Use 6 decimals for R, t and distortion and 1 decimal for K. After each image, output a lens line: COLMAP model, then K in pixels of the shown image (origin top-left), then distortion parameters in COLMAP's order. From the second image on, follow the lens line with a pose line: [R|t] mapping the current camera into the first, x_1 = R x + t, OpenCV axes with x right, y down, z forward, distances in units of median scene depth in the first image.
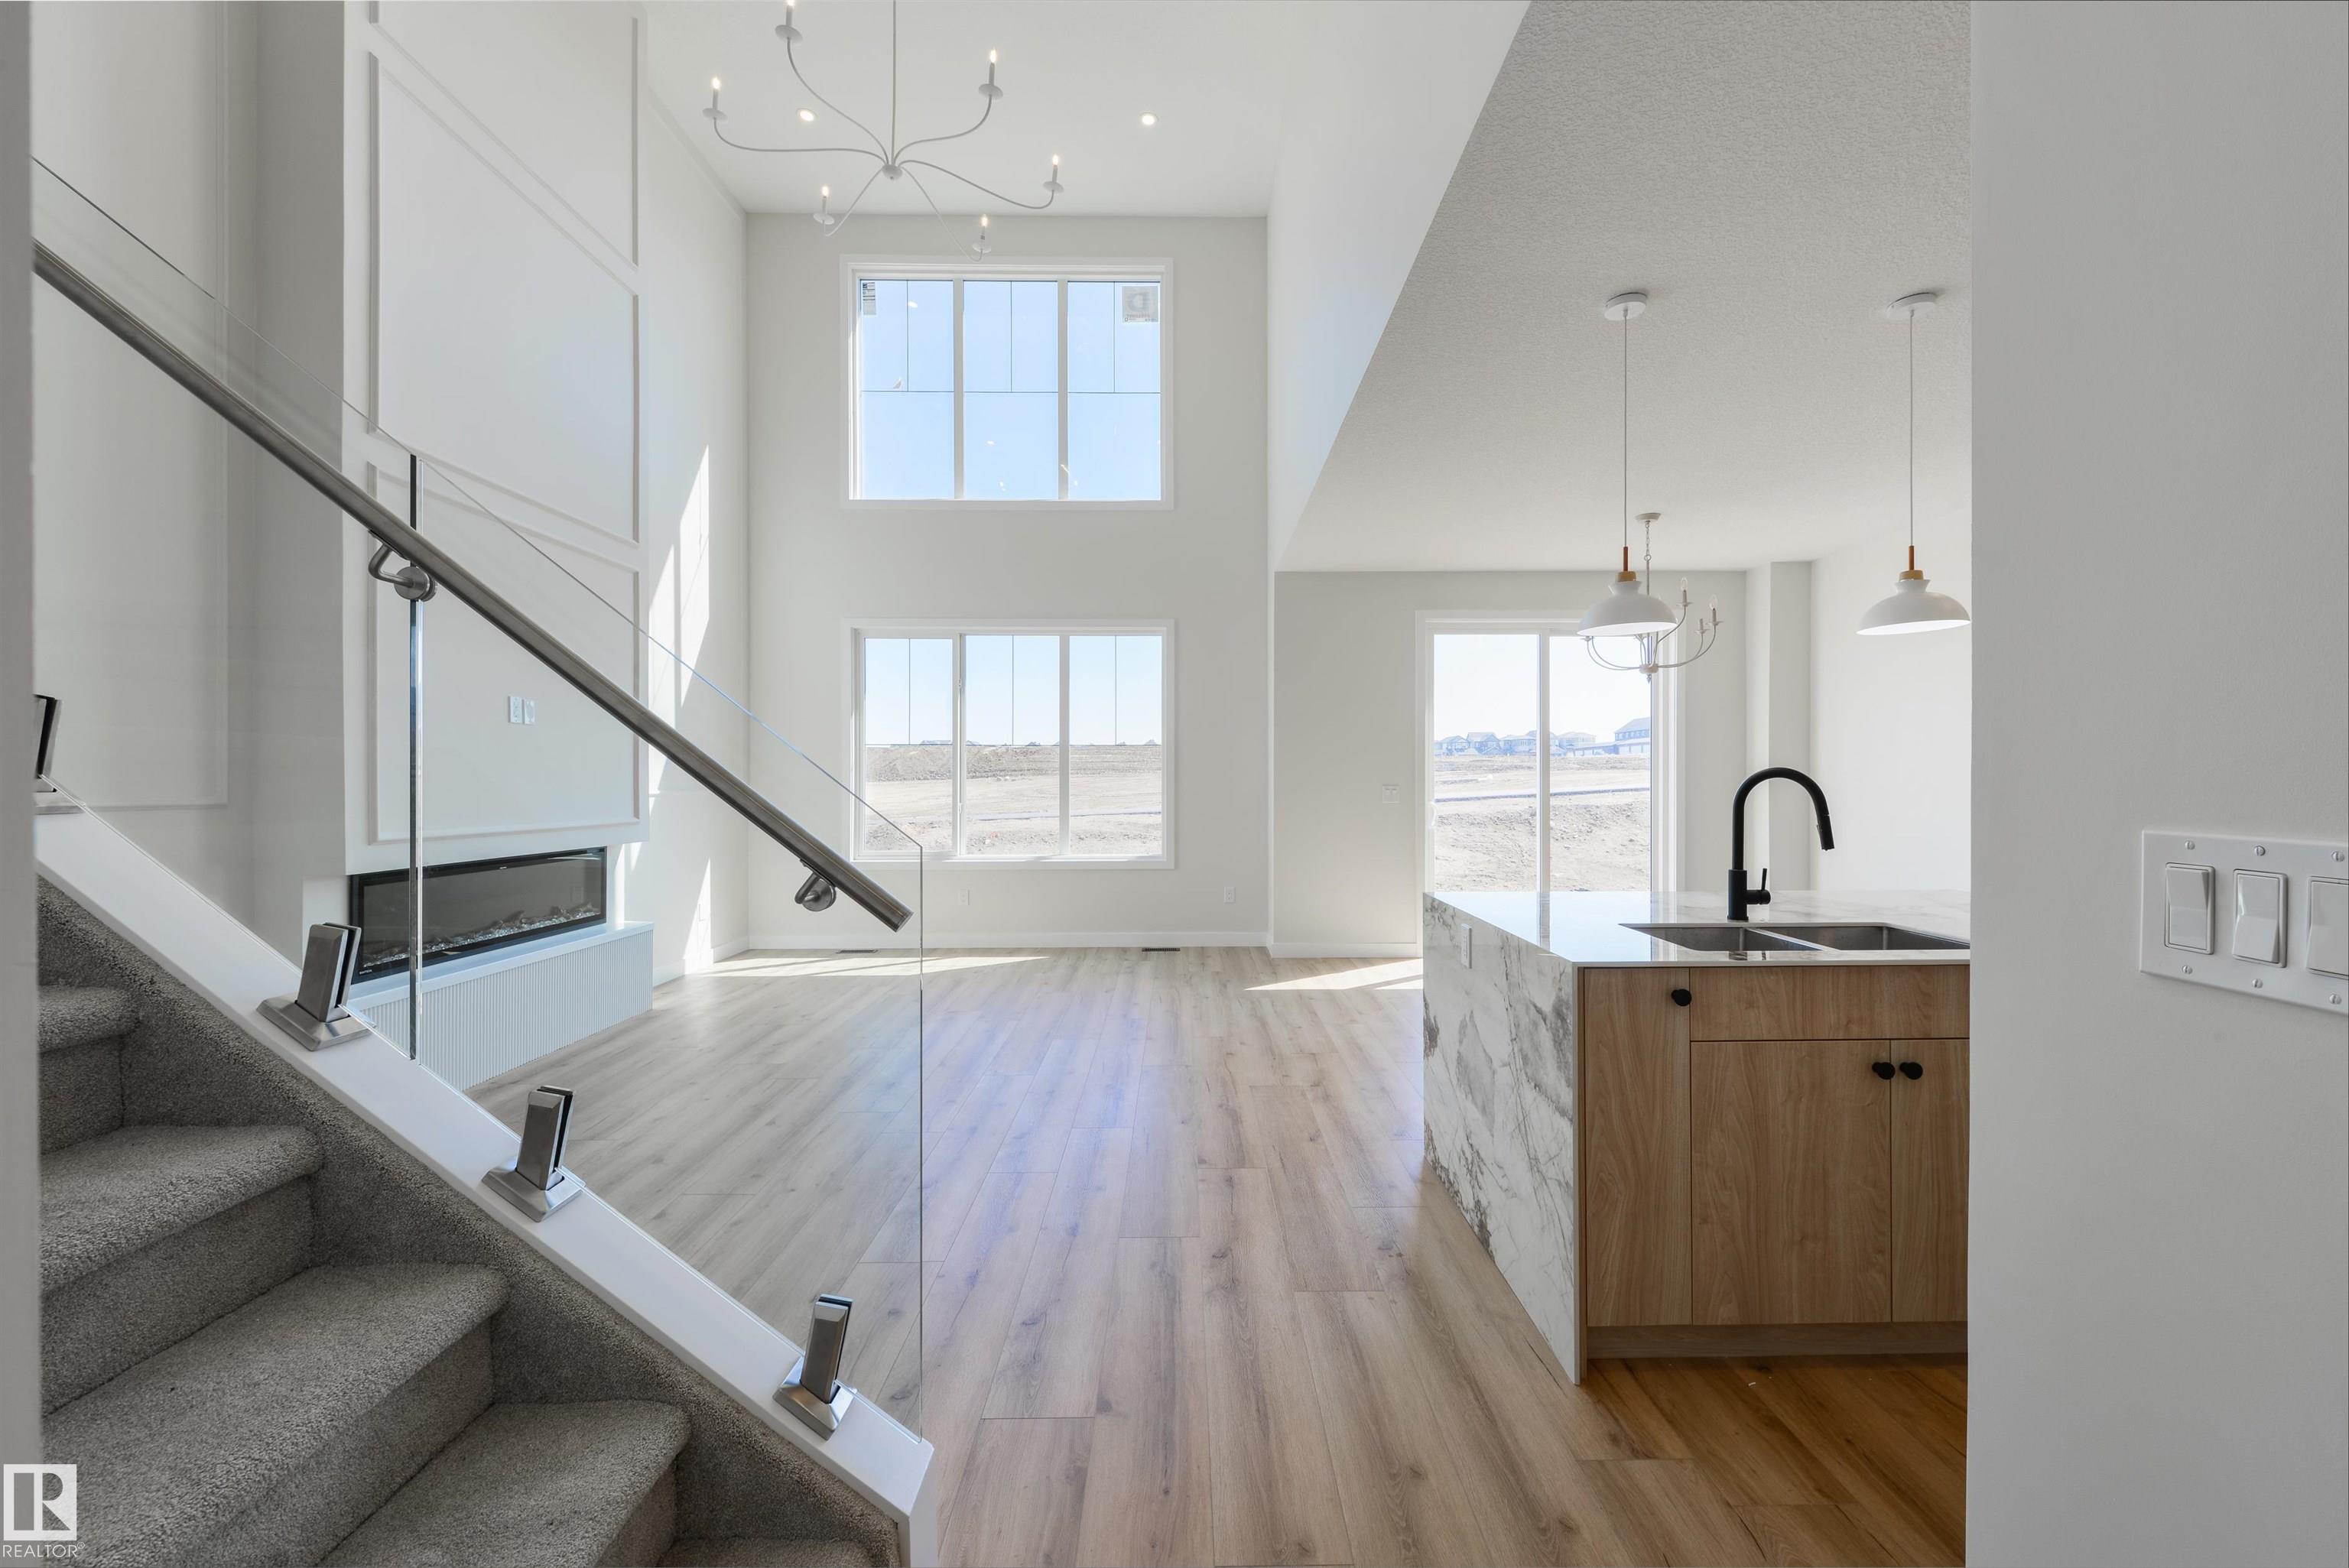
lens RADIAL K [[921.3, 0, 1196.2], [0, 921.3, 781.0], [0, 0, 1]] dist [0.006472, -0.003489]
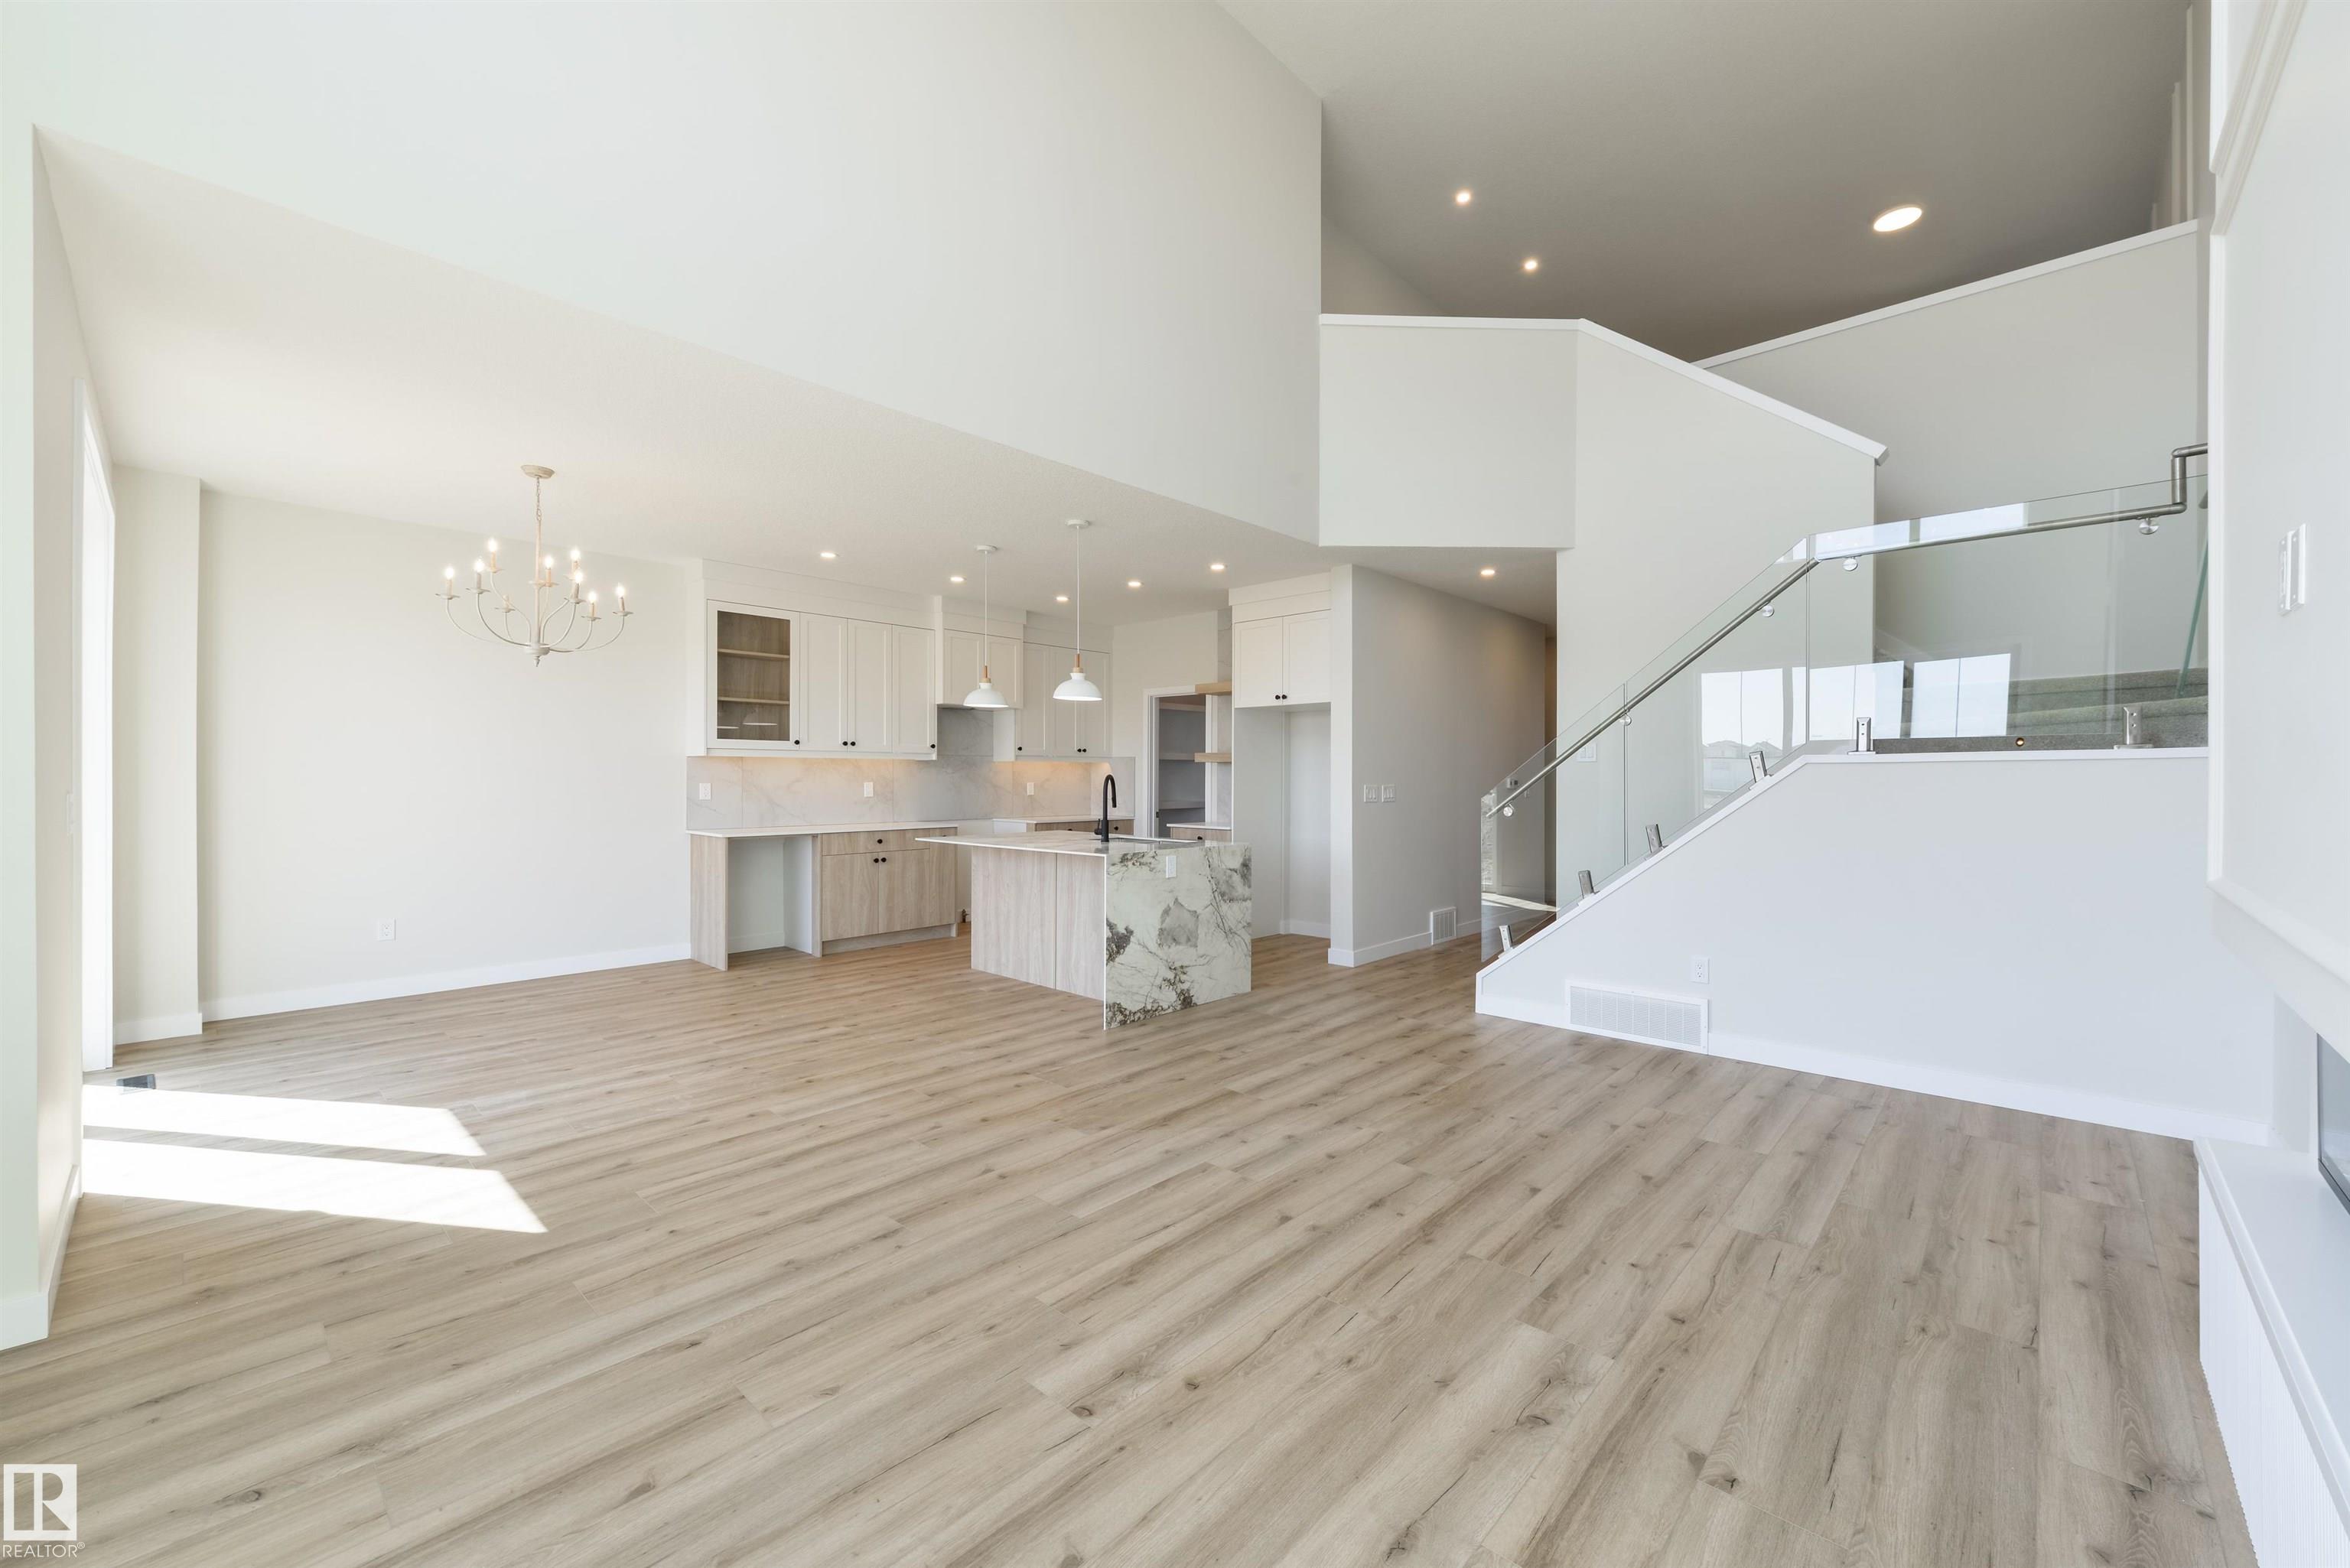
lens RADIAL K [[921.7, 0, 1192.2], [0, 921.7, 772.8], [0, 0, 1]] dist [0.006472, -0.003489]
pose [[-0.723787, 0.005548, 0.690001, -0.970279], [0.001573, 0.999978, -0.006391, -0.002028], [-0.690021, -0.003540, -0.723781, 2.168230]]
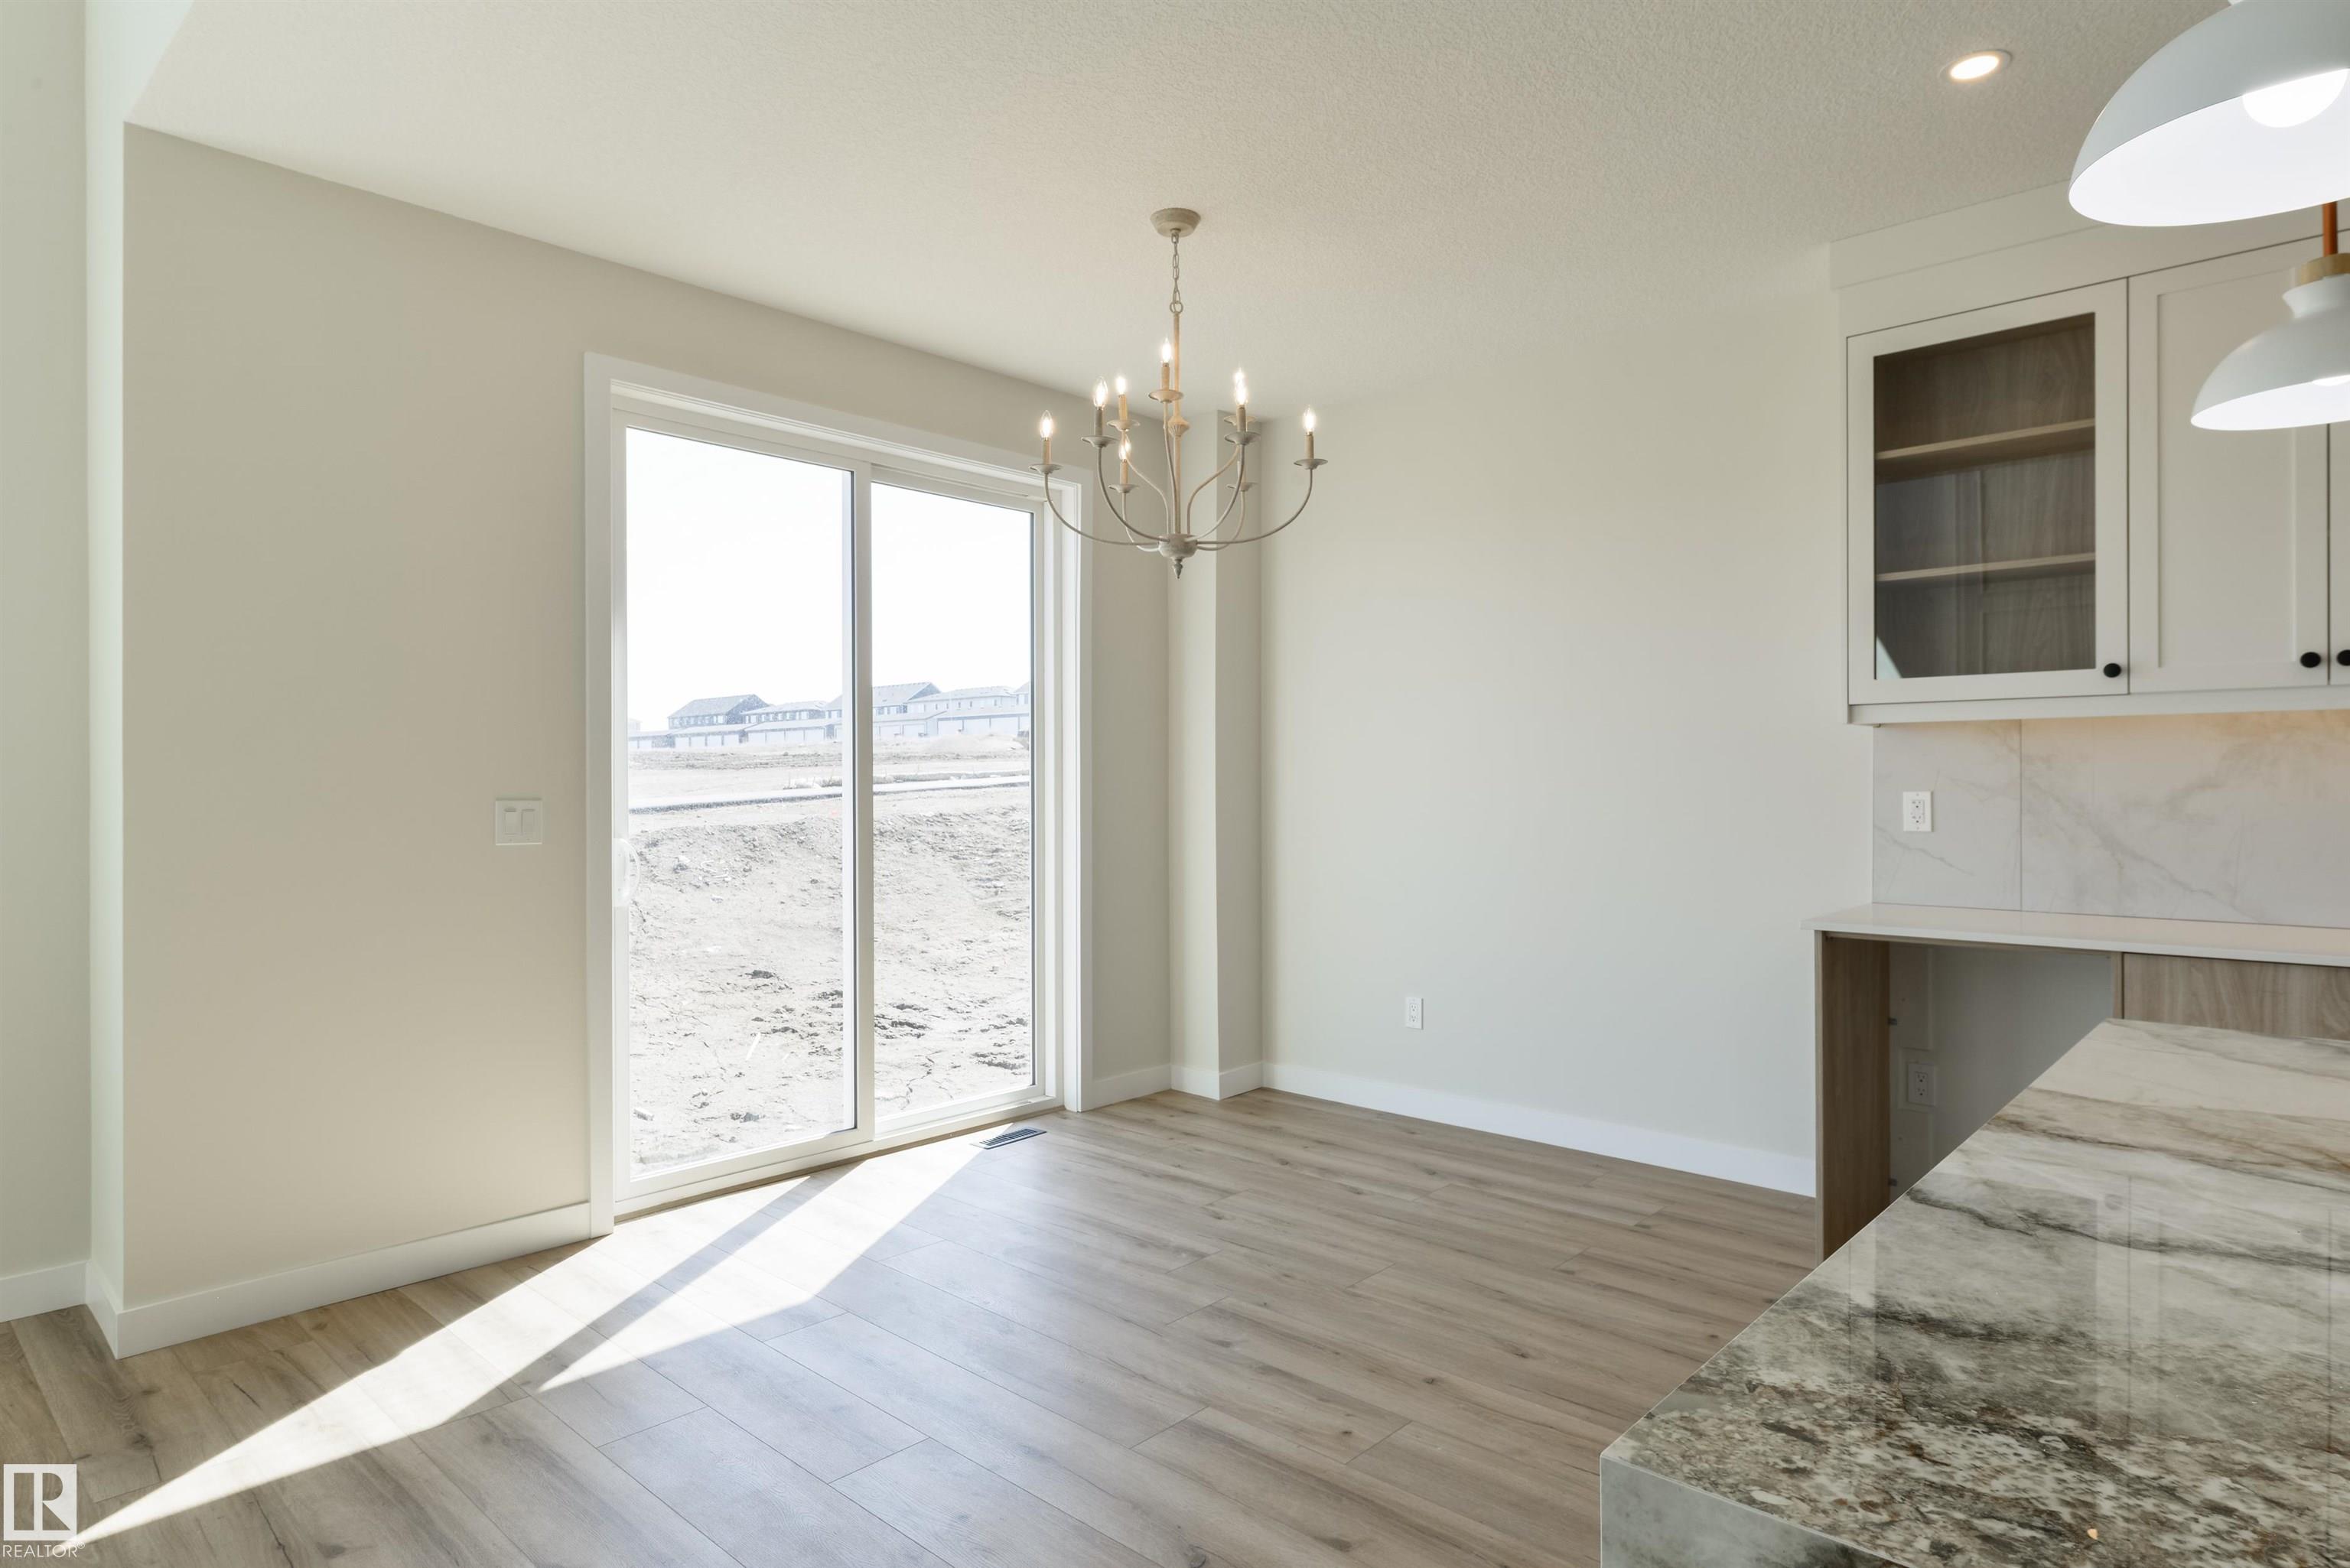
lens RADIAL K [[1323.1, 0, 1194.5], [0, 1323.1, 781.1], [0, 0, 1]] dist [0.006304, -0.002645]
pose [[0.687955, -0.001059, 0.725753, 0.015946], [0.003574, 0.999992, -0.001928, -0.002658], [-0.725745, 0.003920, 0.687953, 0.959997]]
